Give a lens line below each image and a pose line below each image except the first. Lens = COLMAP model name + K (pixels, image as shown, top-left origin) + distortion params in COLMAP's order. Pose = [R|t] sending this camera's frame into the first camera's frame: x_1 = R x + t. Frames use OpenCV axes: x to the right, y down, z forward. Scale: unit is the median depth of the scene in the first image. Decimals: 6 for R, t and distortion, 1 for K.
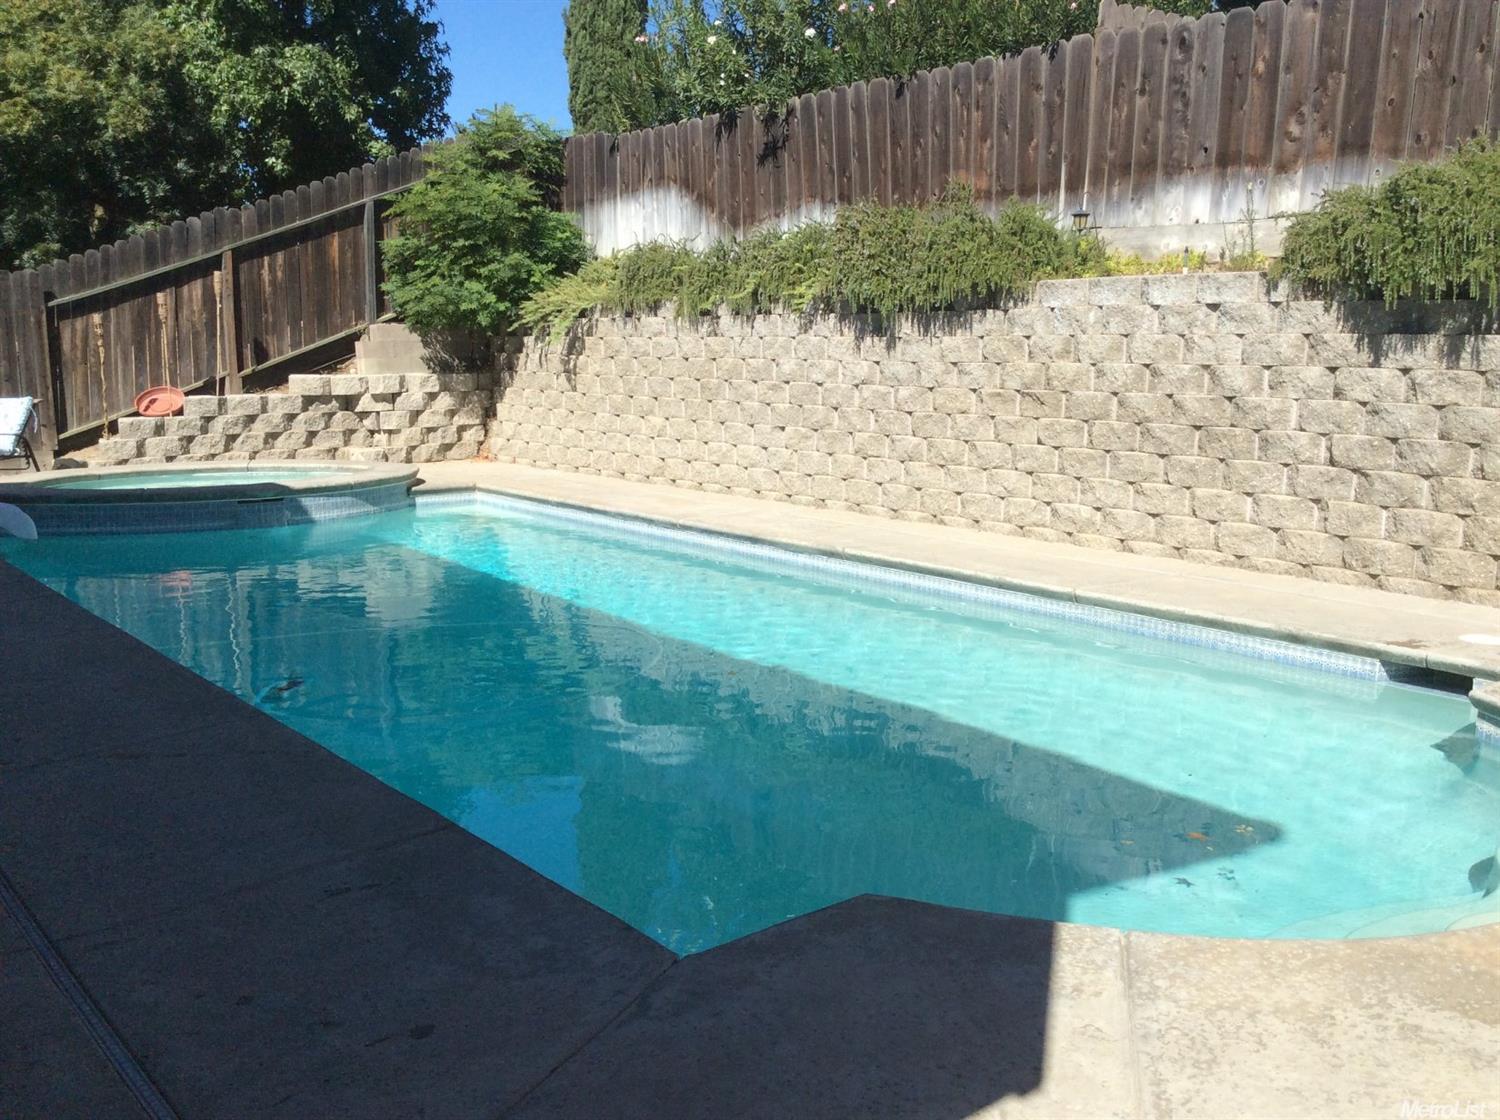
lens RADIAL K [[1385.2, 0, 750.0], [0, 1385.2, 560.0], [0, 0, 1]] dist [0.156423, -0.294440]
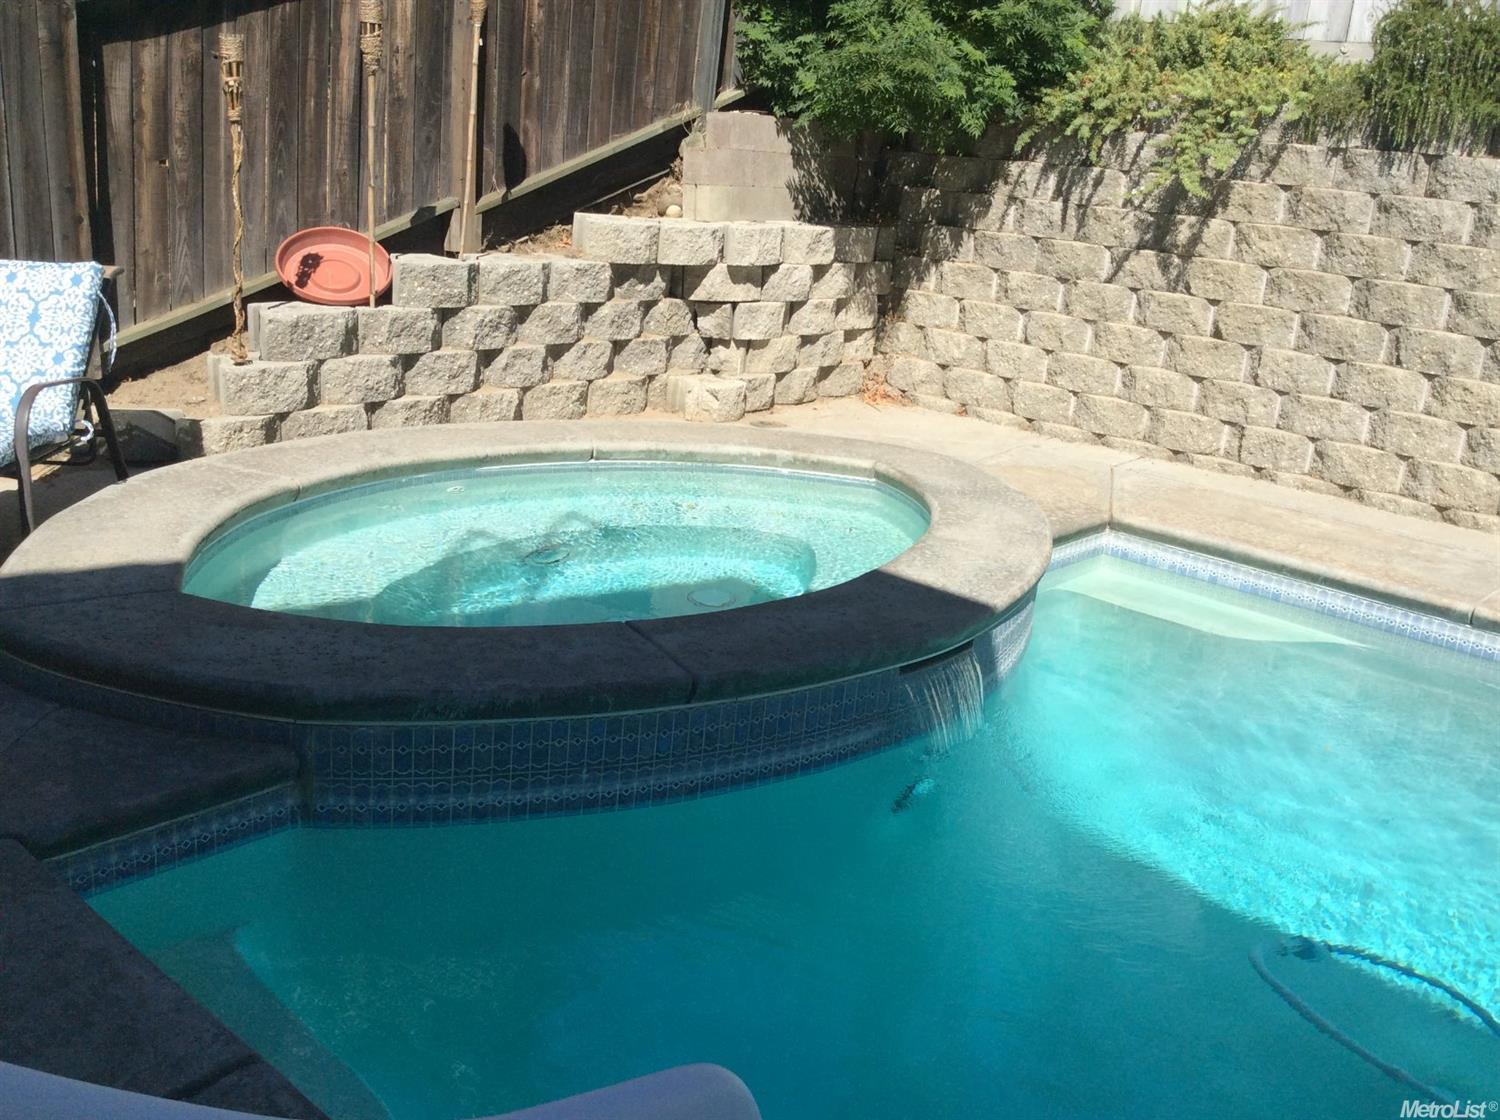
lens RADIAL K [[1385.2, 0, 750.0], [0, 1385.2, 560.0], [0, 0, 1]] dist [0.156423, -0.294440]
pose [[0.980705, 0.030557, 0.193088, -0.357279], [-0.057853, 0.988832, 0.137351, -0.085872], [-0.186735, -0.145871, 0.971520, 0.528210]]
